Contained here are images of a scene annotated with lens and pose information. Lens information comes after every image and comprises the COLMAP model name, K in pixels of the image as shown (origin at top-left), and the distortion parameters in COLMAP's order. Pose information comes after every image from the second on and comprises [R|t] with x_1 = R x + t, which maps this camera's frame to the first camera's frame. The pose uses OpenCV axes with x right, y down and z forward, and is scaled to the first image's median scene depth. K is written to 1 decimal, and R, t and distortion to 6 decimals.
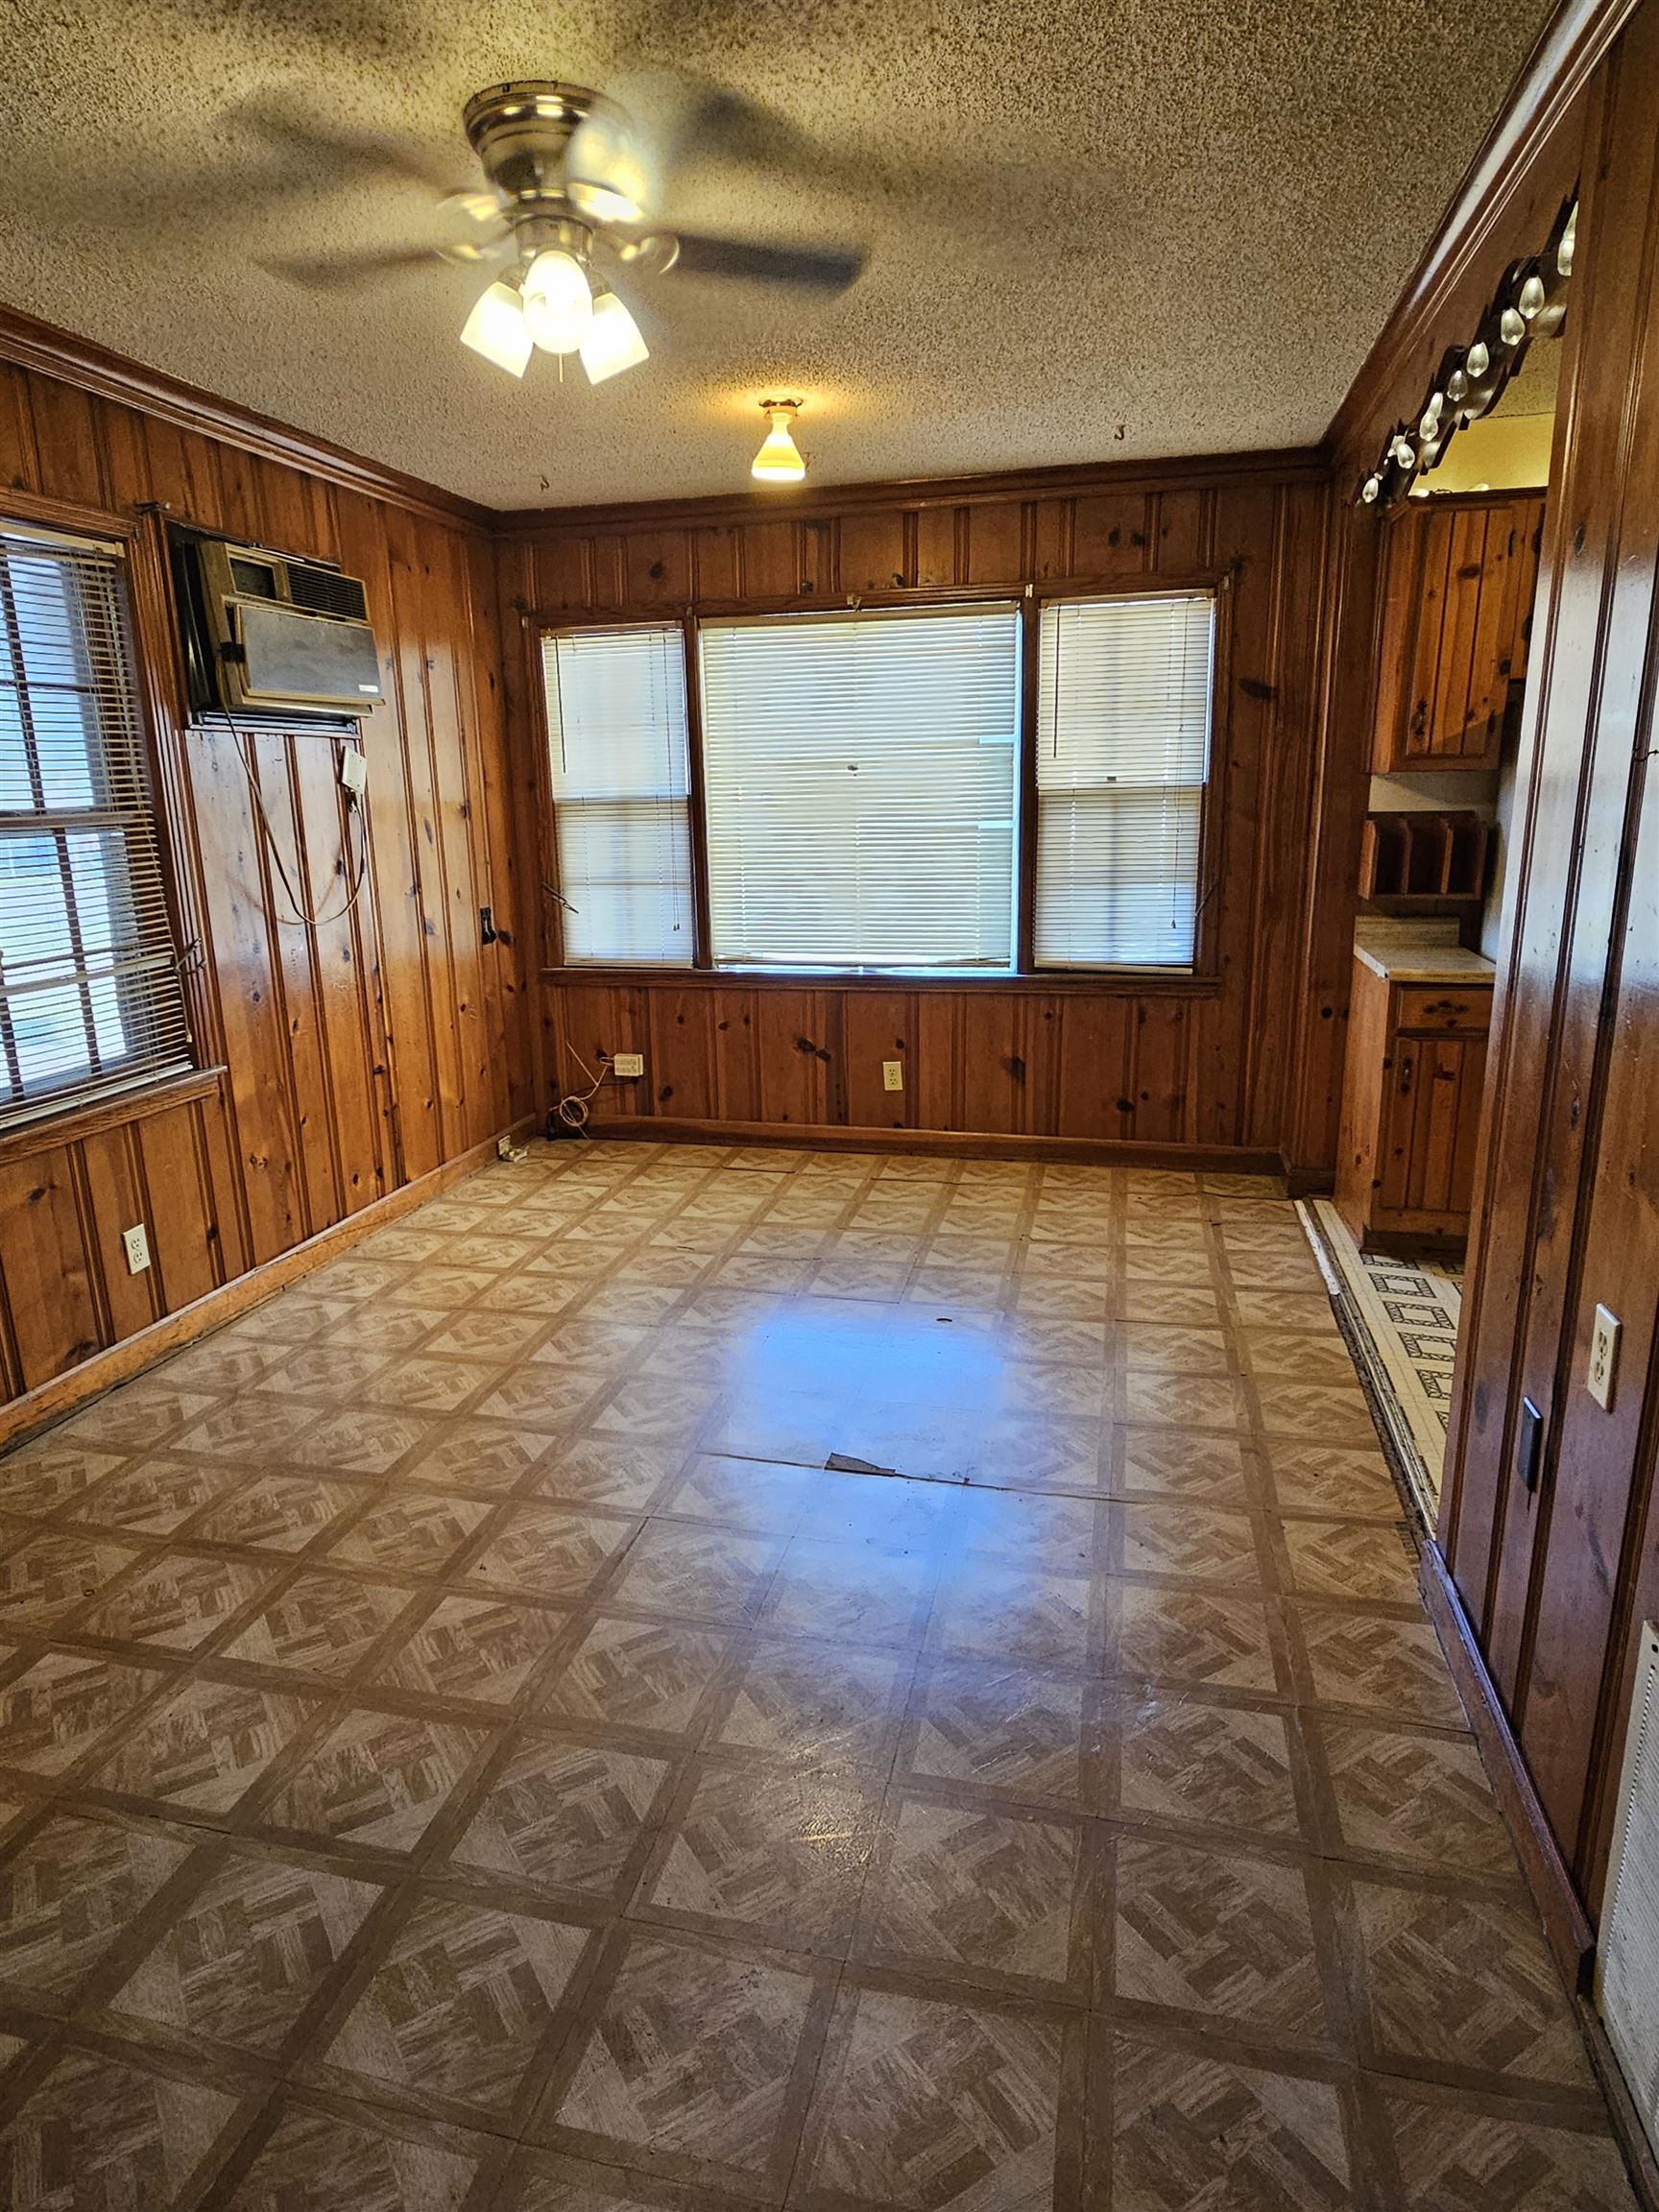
lens RADIAL K [[1288.6, 0, 789.8], [0, 1288.6, 1102.1], [0, 0, 1]] dist [0.003094, -0.001893]
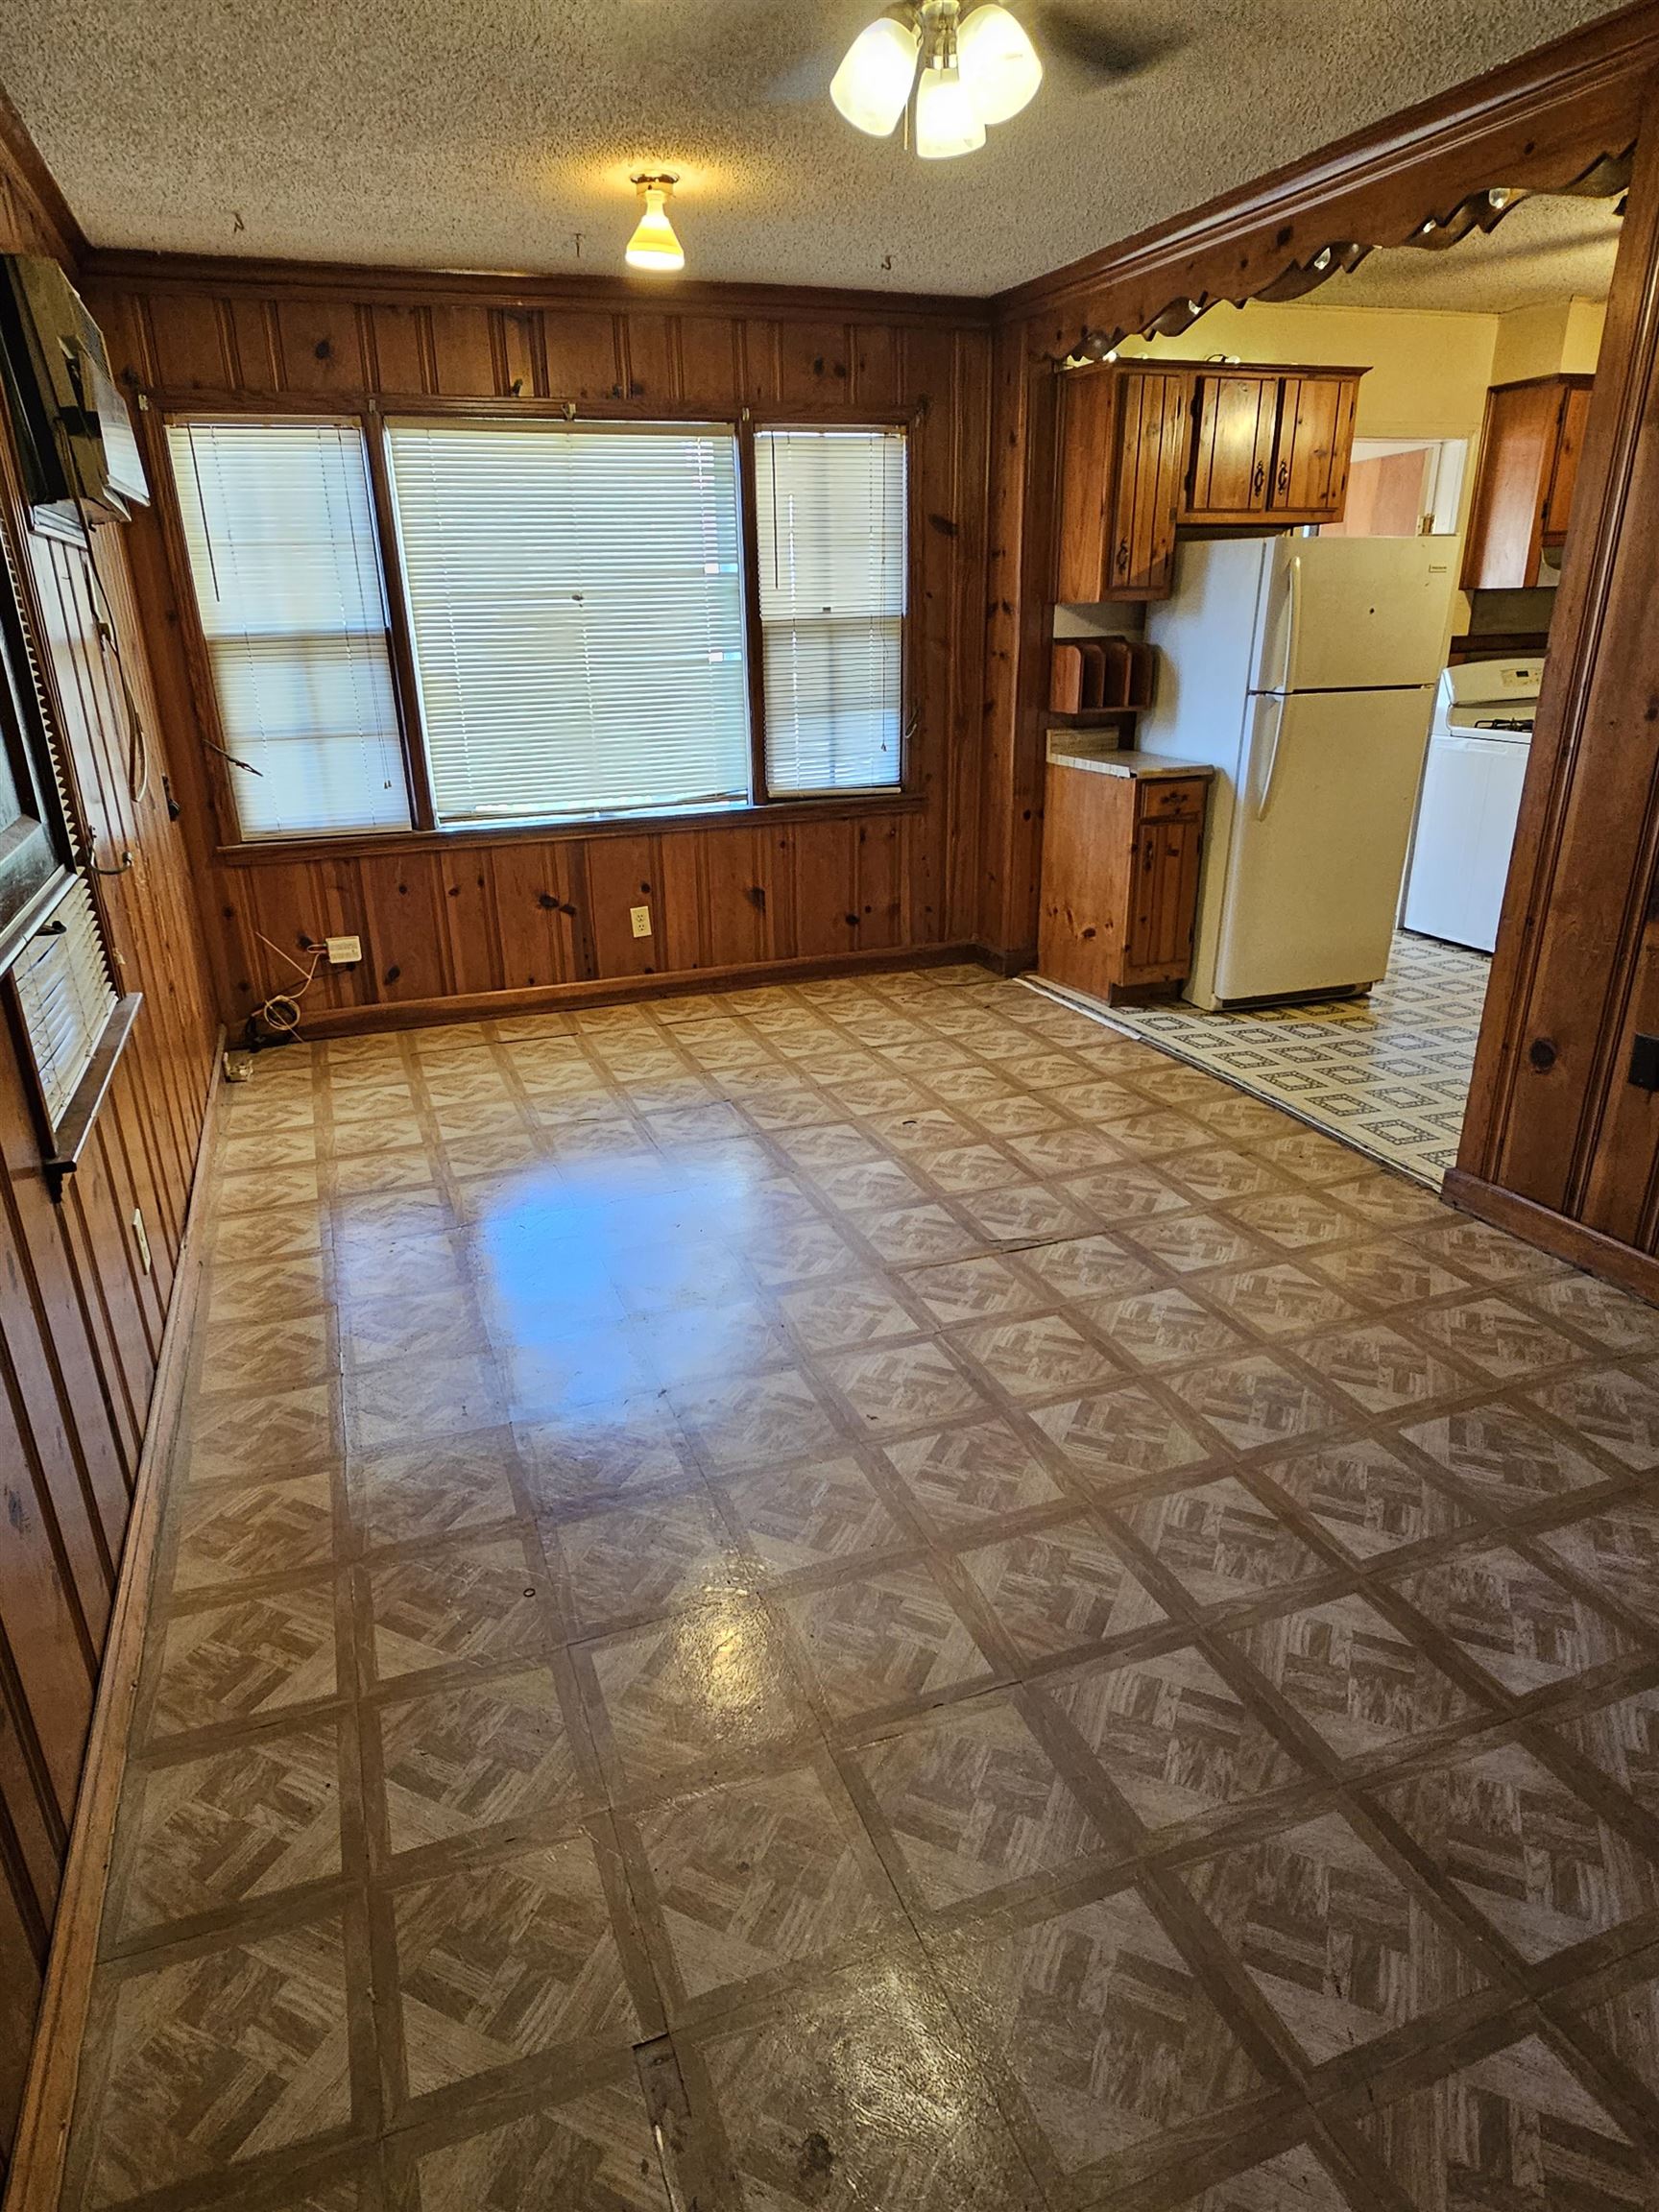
lens RADIAL K [[1288.6, 0, 789.8], [0, 1288.6, 1102.1], [0, 0, 1]] dist [0.003094, -0.001893]
pose [[0.827813, -0.199490, 0.524337, -0.406219], [0.139582, 0.978489, 0.151908, -0.020732], [-0.543362, -0.052563, 0.837851, 0.111313]]
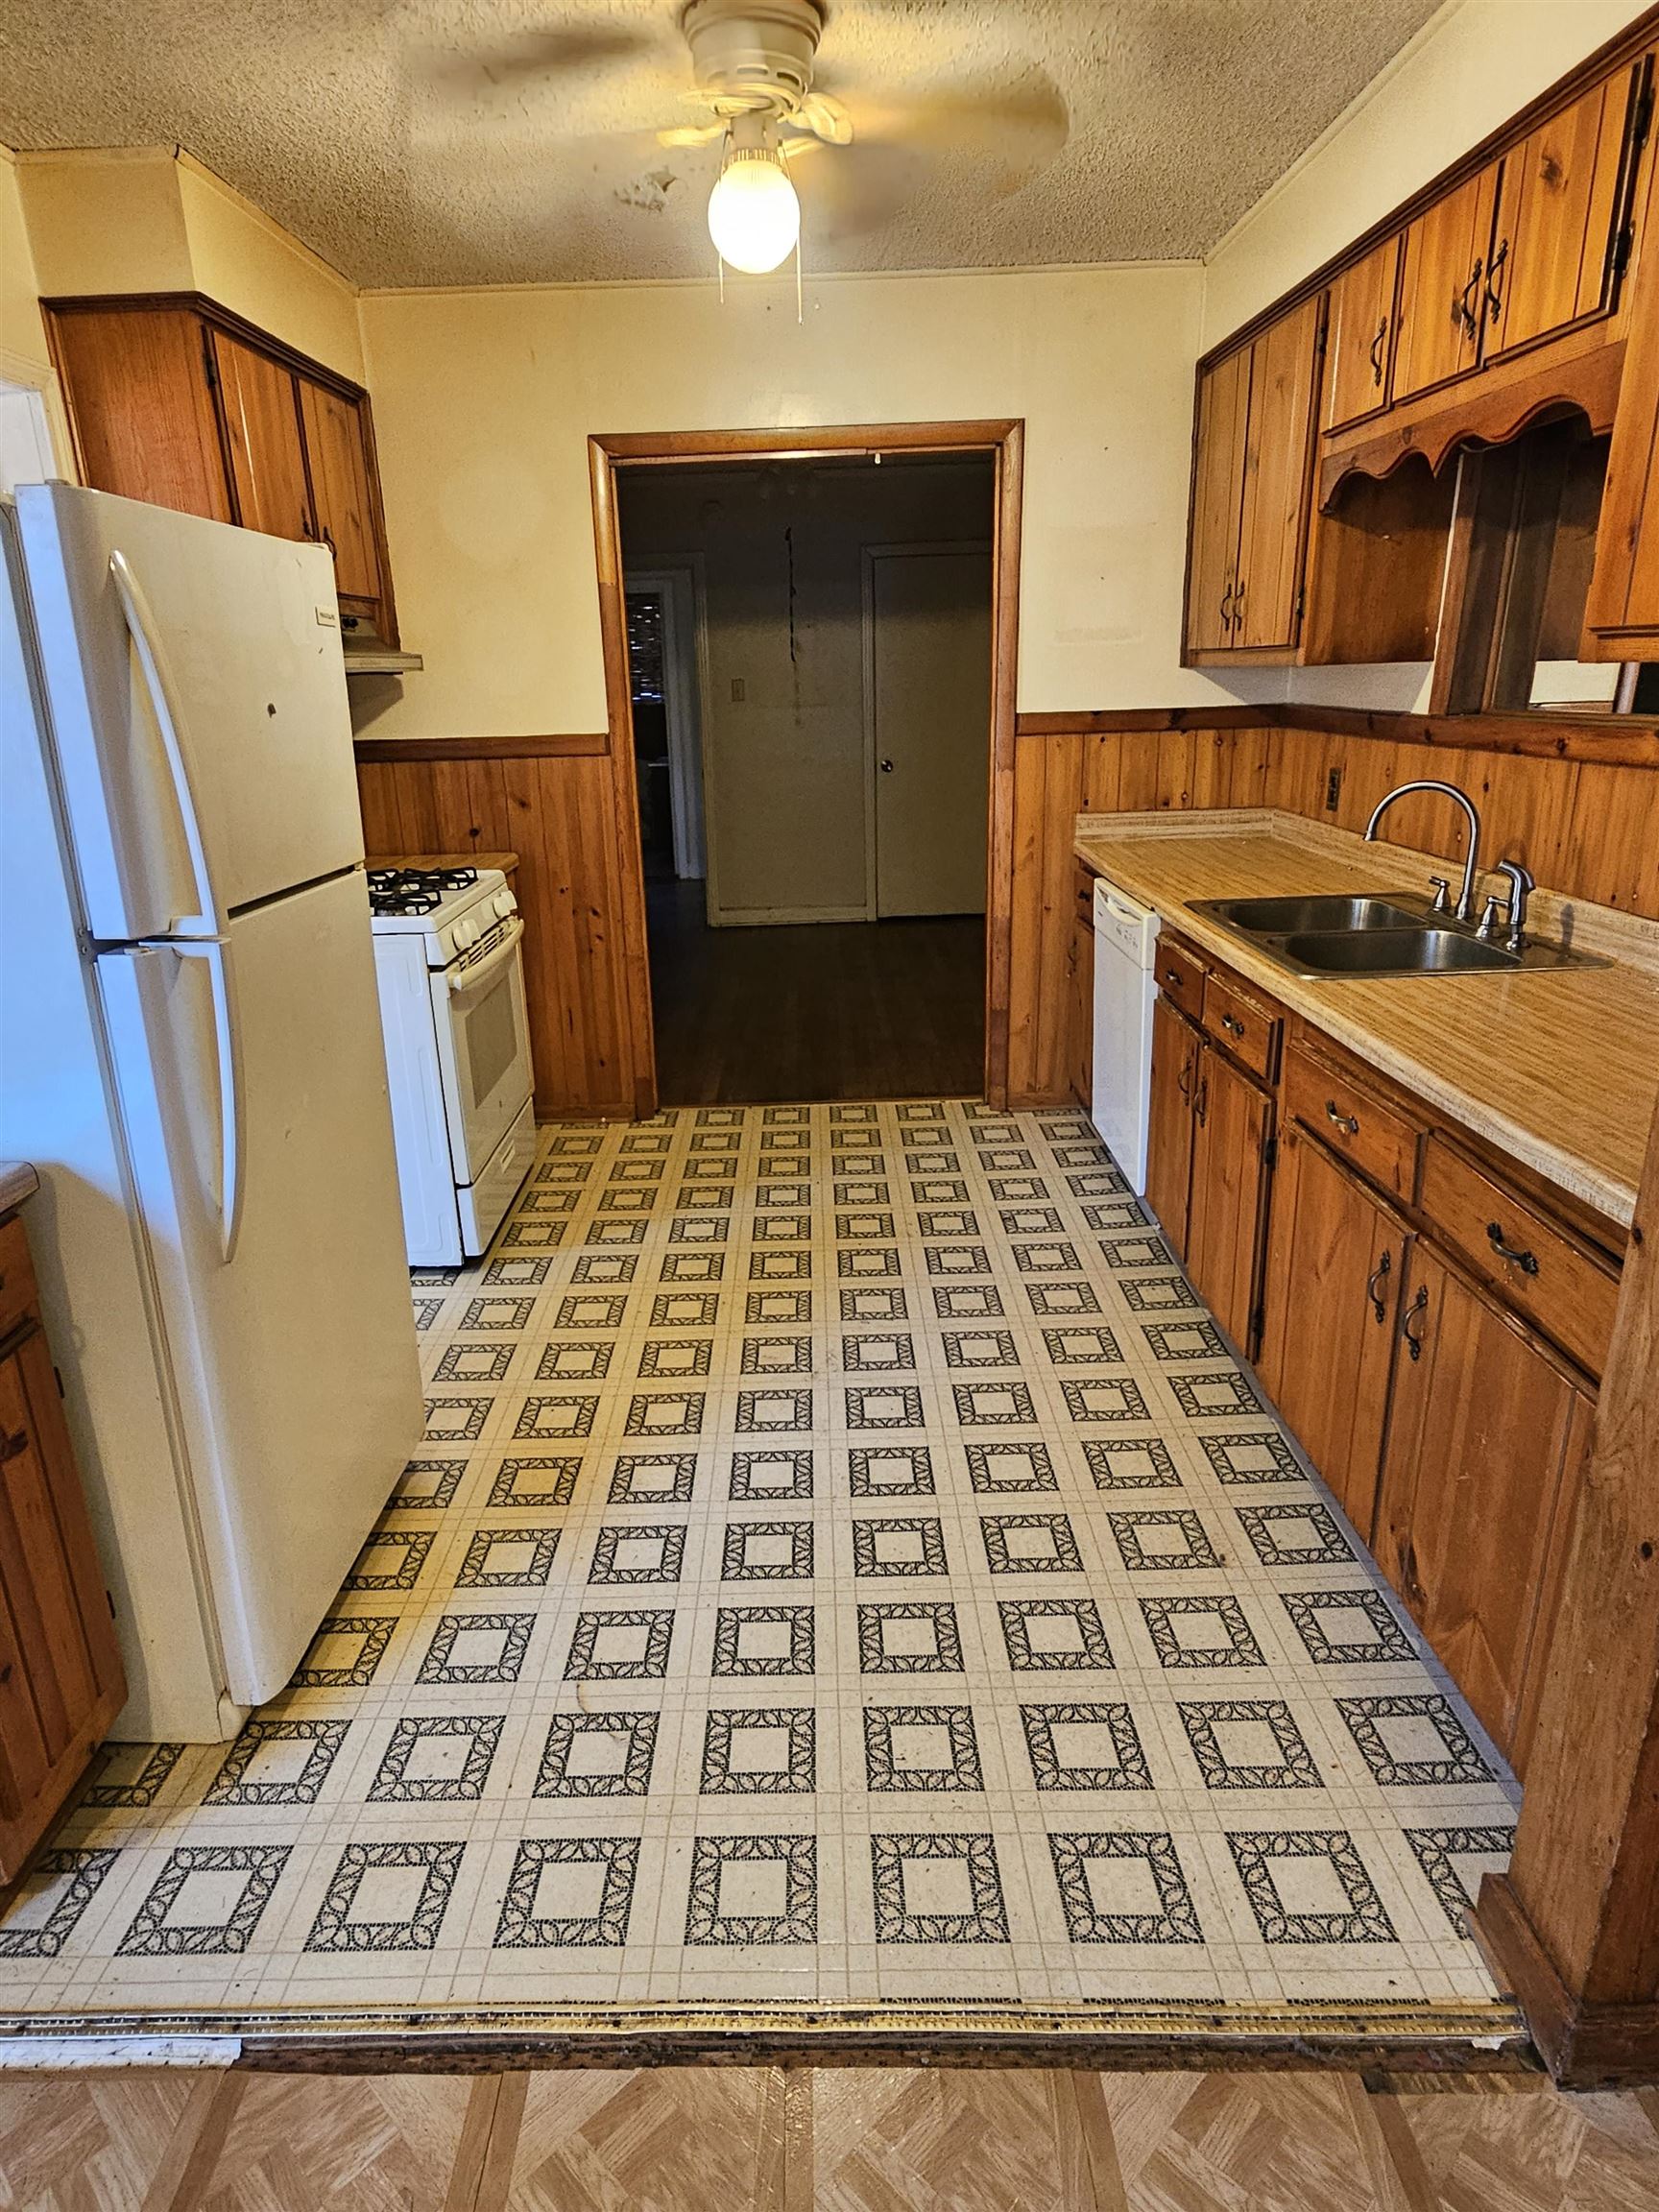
lens RADIAL K [[1288.6, 0, 789.8], [0, 1288.6, 1102.1], [0, 0, 1]] dist [0.003094, -0.001893]
pose [[-0.238988, -0.278853, 0.930122, 0.082157], [0.265637, 0.902564, 0.338844, -0.153237], [-0.933982, 0.328055, -0.141628, 0.635613]]
